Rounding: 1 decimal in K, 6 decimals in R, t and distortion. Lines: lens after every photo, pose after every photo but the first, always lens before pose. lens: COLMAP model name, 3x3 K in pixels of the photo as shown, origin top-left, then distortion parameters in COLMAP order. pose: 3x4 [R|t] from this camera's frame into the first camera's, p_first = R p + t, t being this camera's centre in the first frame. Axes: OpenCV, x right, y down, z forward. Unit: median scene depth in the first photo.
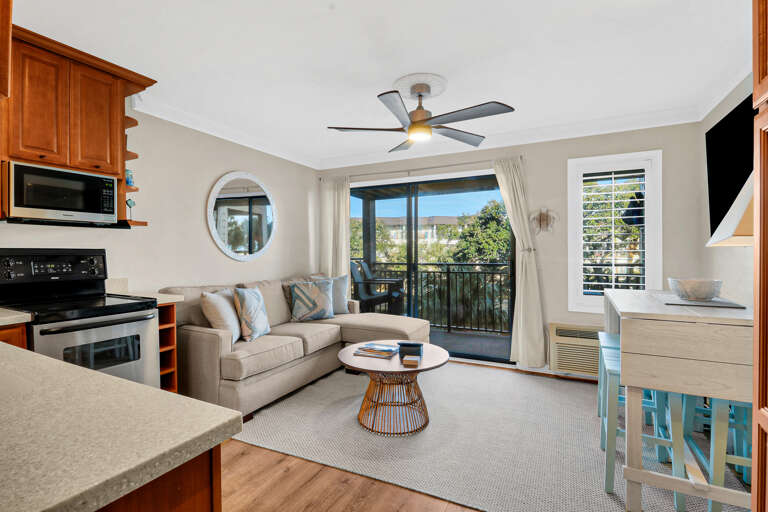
lens RADIAL K [[353.1, 0, 395.8], [0, 353.1, 263.6], [0, 0, 1]] dist [-0.019520, -0.000331]
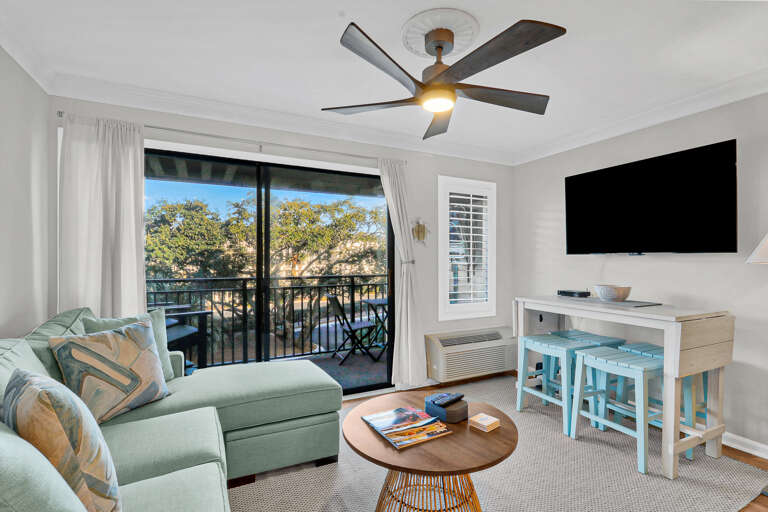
lens RADIAL K [[353.1, 0, 395.8], [0, 353.1, 263.6], [0, 0, 1]] dist [-0.019520, -0.000331]
pose [[0.605551, -0.004225, 0.795795, -0.407888], [0.023517, 0.999644, -0.012587, -0.023360], [-0.795459, 0.026337, 0.605435, 0.457956]]
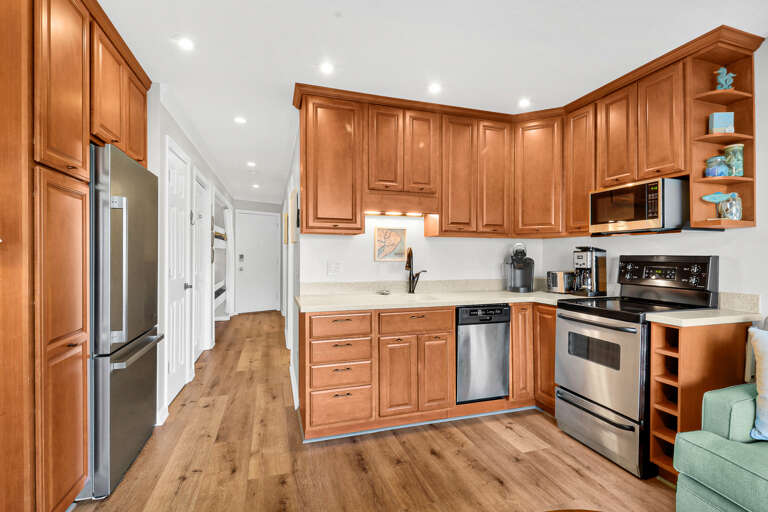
lens RADIAL K [[366.3, 0, 396.8], [0, 366.3, 260.5], [0, 0, 1]] dist [0.003688, -0.012976]
pose [[-0.717700, 0.003019, -0.696345, 0.221280], [-0.031398, 0.998833, 0.036691, -0.025961], [0.695644, 0.048197, -0.716768, 0.729703]]
